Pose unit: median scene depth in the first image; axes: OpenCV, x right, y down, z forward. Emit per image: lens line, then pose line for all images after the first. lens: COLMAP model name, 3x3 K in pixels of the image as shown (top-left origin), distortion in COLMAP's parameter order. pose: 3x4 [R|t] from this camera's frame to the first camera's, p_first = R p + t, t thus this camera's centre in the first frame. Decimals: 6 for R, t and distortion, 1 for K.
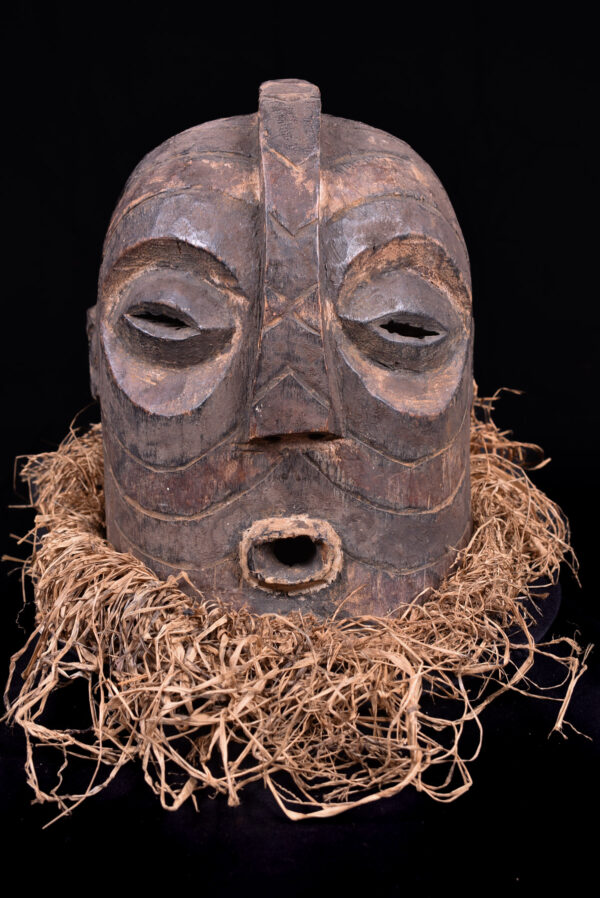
lens RADIAL K [[965.4, 0, 298.2], [0, 965.4, 448.6], [0, 0, 1]] dist [-0.047518, 0.000000]
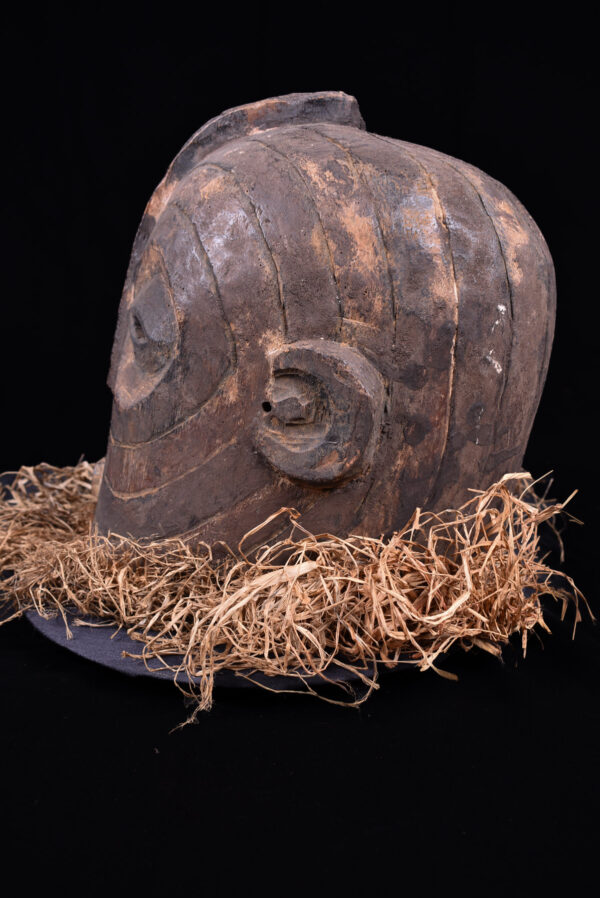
lens RADIAL K [[965.4, 0, 299.5], [0, 965.4, 451.0], [0, 0, 1]] dist [-0.047518, 0.000000]
pose [[-0.178114, 0.269805, -0.946298, 1.183546], [-0.289301, 0.904816, 0.312431, -0.425177], [0.940521, 0.329413, -0.083106, 1.433199]]
